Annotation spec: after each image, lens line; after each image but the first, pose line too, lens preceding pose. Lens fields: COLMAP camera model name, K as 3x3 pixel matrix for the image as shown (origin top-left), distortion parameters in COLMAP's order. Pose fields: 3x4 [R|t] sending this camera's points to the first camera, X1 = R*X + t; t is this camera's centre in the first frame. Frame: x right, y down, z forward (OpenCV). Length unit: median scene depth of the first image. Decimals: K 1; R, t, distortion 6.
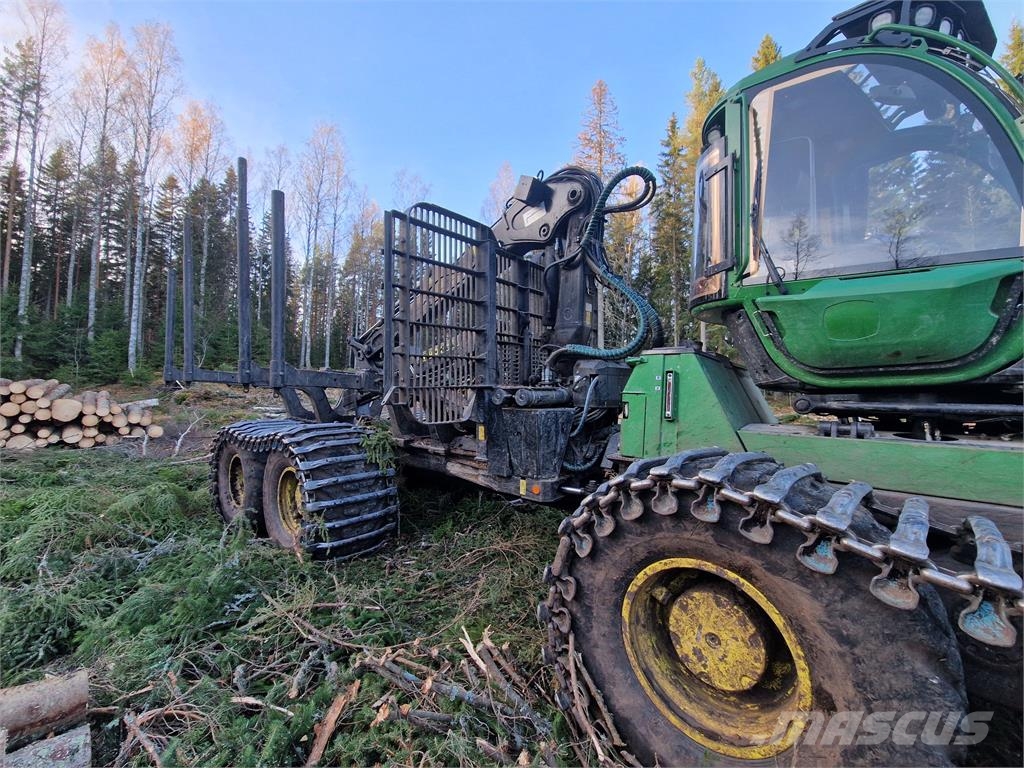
lens RADIAL K [[414.7, 0, 511.5], [0, 414.7, 386.7], [0, 0, 1]] dist [0.009533, -0.006015]
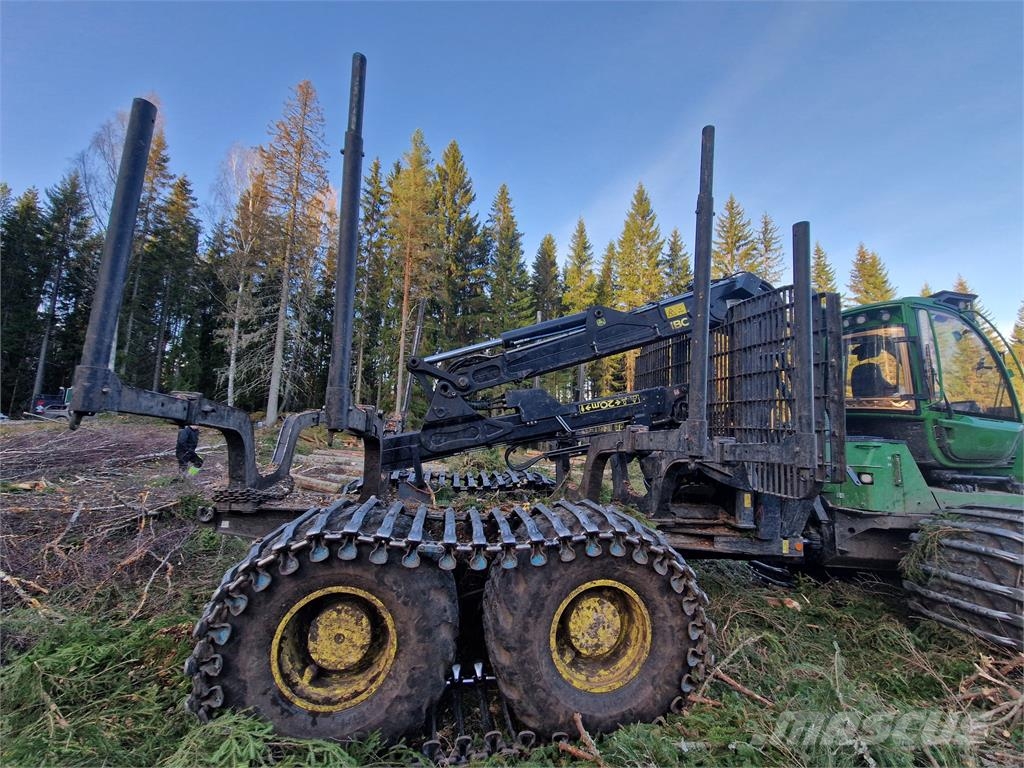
lens RADIAL K [[414.1, 0, 513.4], [0, 414.1, 386.2], [0, 0, 1]] dist [0.010091, -0.007281]
pose [[0.637601, 0.114807, 0.761764, -1.422673], [-0.061343, 0.993259, -0.098352, -0.038821], [-0.767921, 0.015980, 0.640345, 0.866460]]
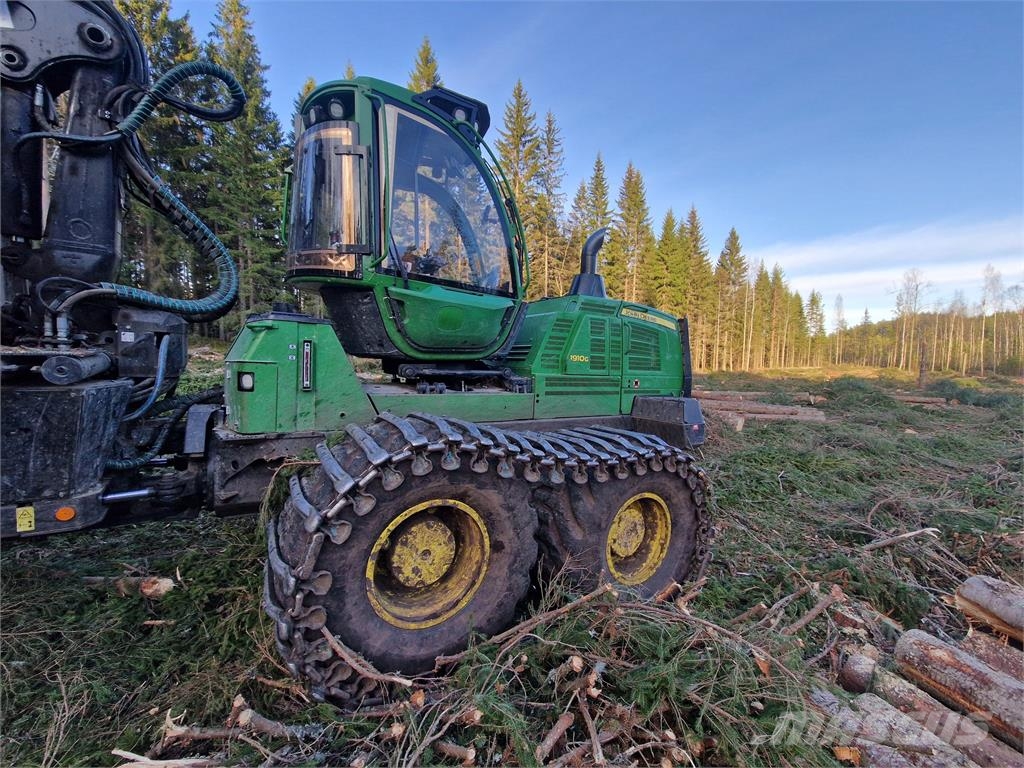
lens RADIAL K [[414.7, 0, 511.5], [0, 414.7, 386.7], [0, 0, 1]] dist [0.009533, -0.006015]
pose [[0.265051, -0.087651, 0.960242, -0.350215], [-0.061576, 0.992288, 0.107573, -0.051017], [-0.962266, -0.087640, 0.257610, 0.210729]]
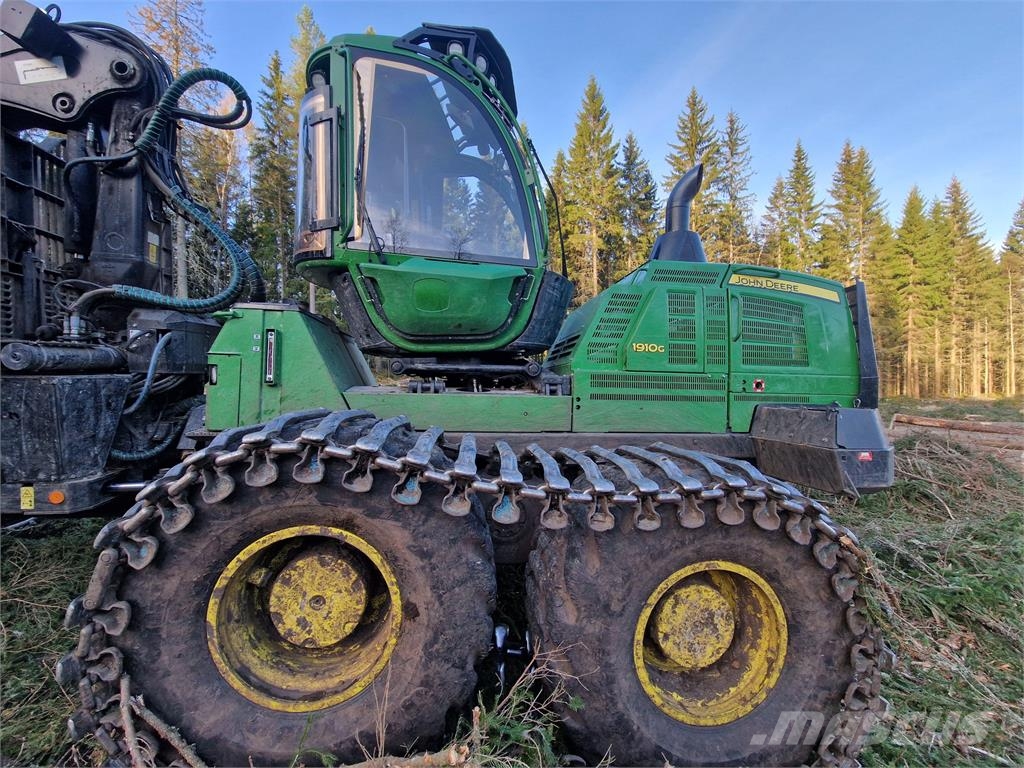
lens RADIAL K [[414.7, 0, 511.5], [0, 414.7, 386.7], [0, 0, 1]] dist [0.009533, -0.006015]
pose [[0.639513, -0.028409, 0.768255, 0.018731], [-0.021862, 0.998241, 0.055113, 0.019024], [-0.768469, -0.052041, 0.637767, 0.024907]]
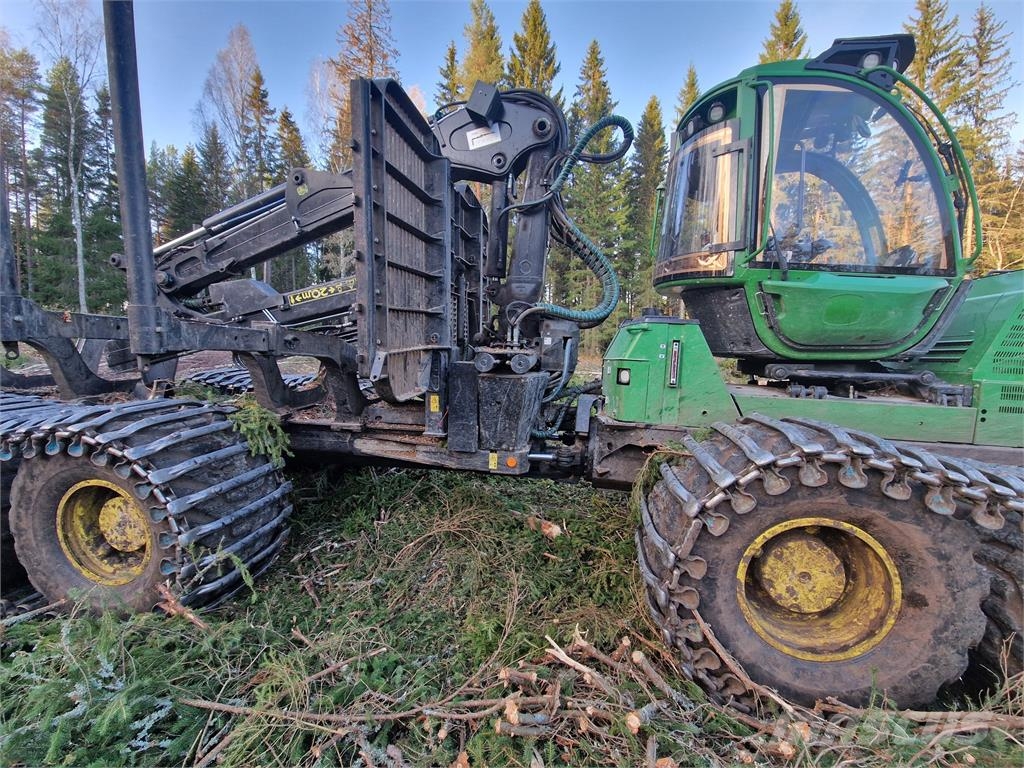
lens RADIAL K [[414.1, 0, 513.4], [0, 414.1, 386.2], [0, 0, 1]] dist [0.010091, -0.007281]
pose [[0.843901, -0.049534, 0.534208, -0.422310], [-0.025144, 0.990983, 0.131607, -0.039750], [-0.535910, -0.124495, 0.835046, 0.254715]]
